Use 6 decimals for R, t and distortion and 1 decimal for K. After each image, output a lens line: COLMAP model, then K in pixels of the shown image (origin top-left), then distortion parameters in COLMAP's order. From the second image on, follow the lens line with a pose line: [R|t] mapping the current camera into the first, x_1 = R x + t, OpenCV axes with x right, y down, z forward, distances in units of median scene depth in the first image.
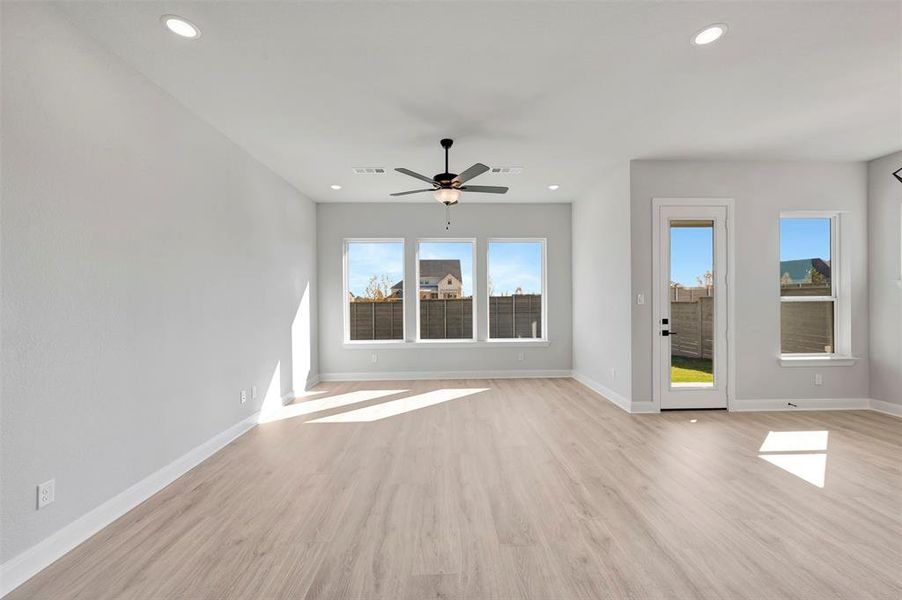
lens RADIAL K [[355.7, 0, 454.1], [0, 355.7, 299.1], [0, 0, 1]] dist [0.000868, -0.002092]
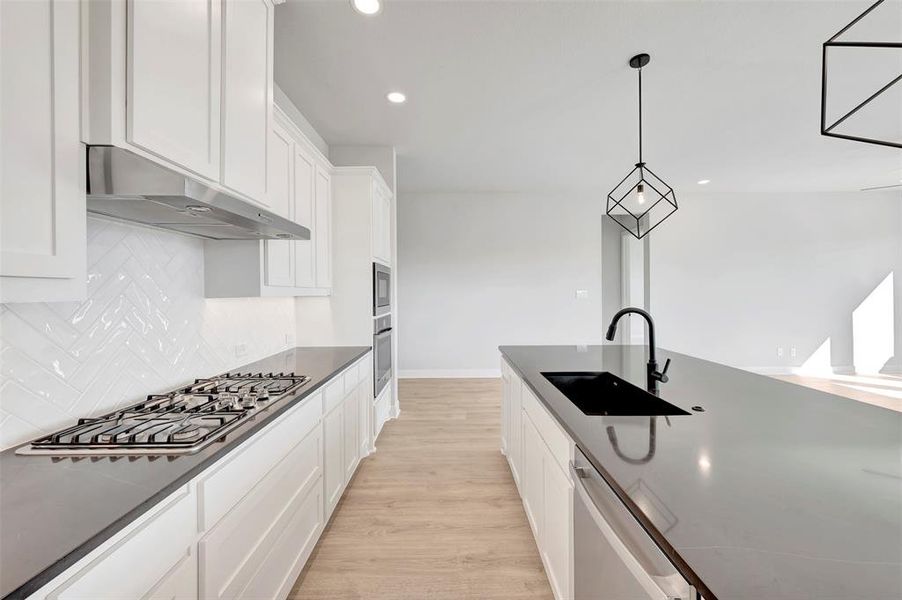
lens RADIAL K [[355.7, 0, 451.5], [0, 355.7, 293.3], [0, 0, 1]] dist [0.000868, -0.002092]
pose [[-0.024037, 0.010320, -0.999658, 0.774051], [0.006466, 0.999927, 0.010168, -0.008766], [0.999690, -0.006219, -0.024102, -0.311179]]
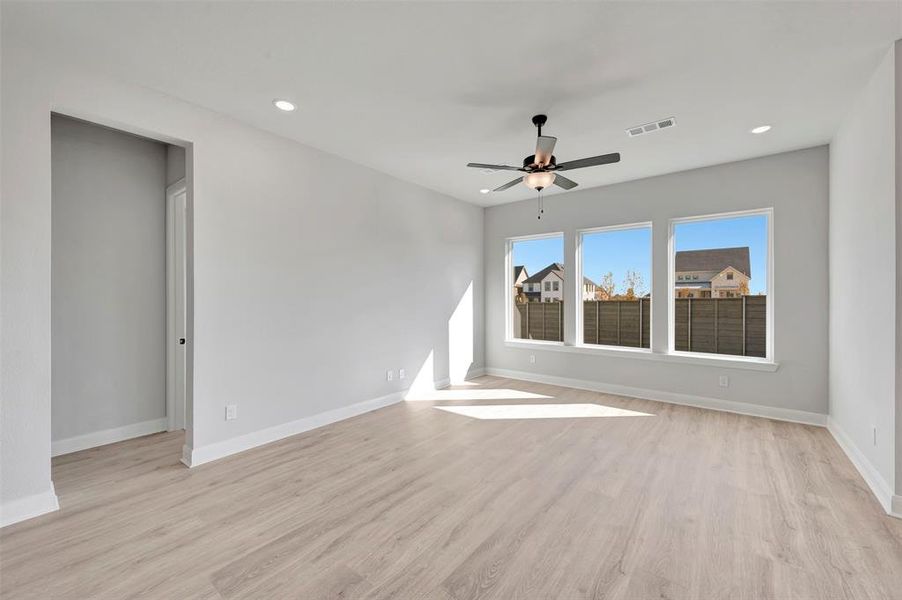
lens RADIAL K [[355.7, 0, 454.5], [0, 355.7, 297.2], [0, 0, 1]] dist [0.000868, -0.002092]
pose [[0.770257, 0.007150, -0.637694, 0.285047], [-0.007088, 0.999971, 0.002651, -0.003025], [0.637694, 0.002478, 0.770285, 0.146433]]
